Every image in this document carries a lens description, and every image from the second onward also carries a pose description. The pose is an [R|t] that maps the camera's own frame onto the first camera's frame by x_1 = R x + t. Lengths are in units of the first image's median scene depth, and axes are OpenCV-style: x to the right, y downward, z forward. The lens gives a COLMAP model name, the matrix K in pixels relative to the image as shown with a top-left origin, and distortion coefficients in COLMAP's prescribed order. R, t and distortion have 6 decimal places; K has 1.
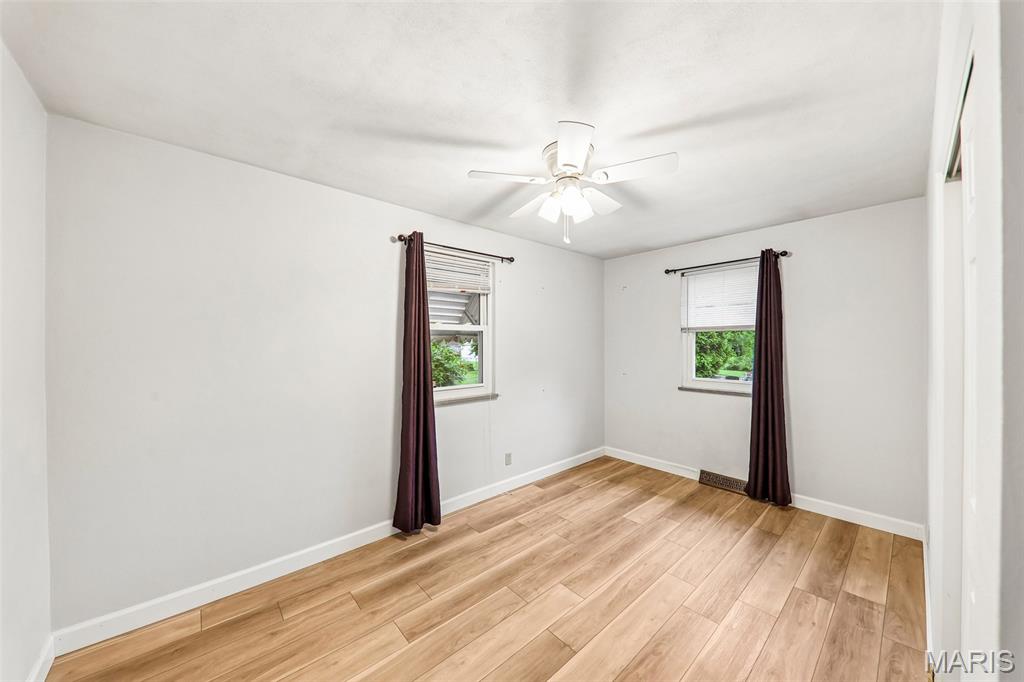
lens RADIAL K [[356.0, 0, 510.5], [0, 356.0, 343.4], [0, 0, 1]] dist [0.017665, -0.008610]
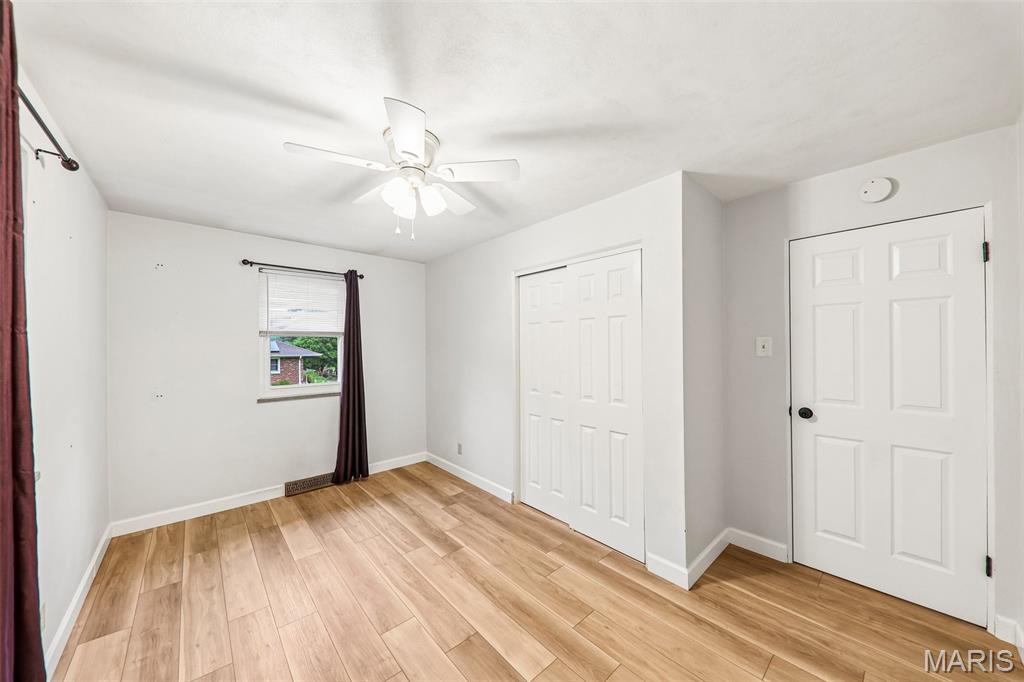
lens RADIAL K [[356.0, 0, 510.5], [0, 356.0, 343.4], [0, 0, 1]] dist [0.017665, -0.008610]
pose [[-0.007215, 0.011330, 0.999910, -0.471047], [0.009808, 0.999889, -0.011259, 0.003136], [-0.999926, 0.009726, -0.007325, 0.467212]]
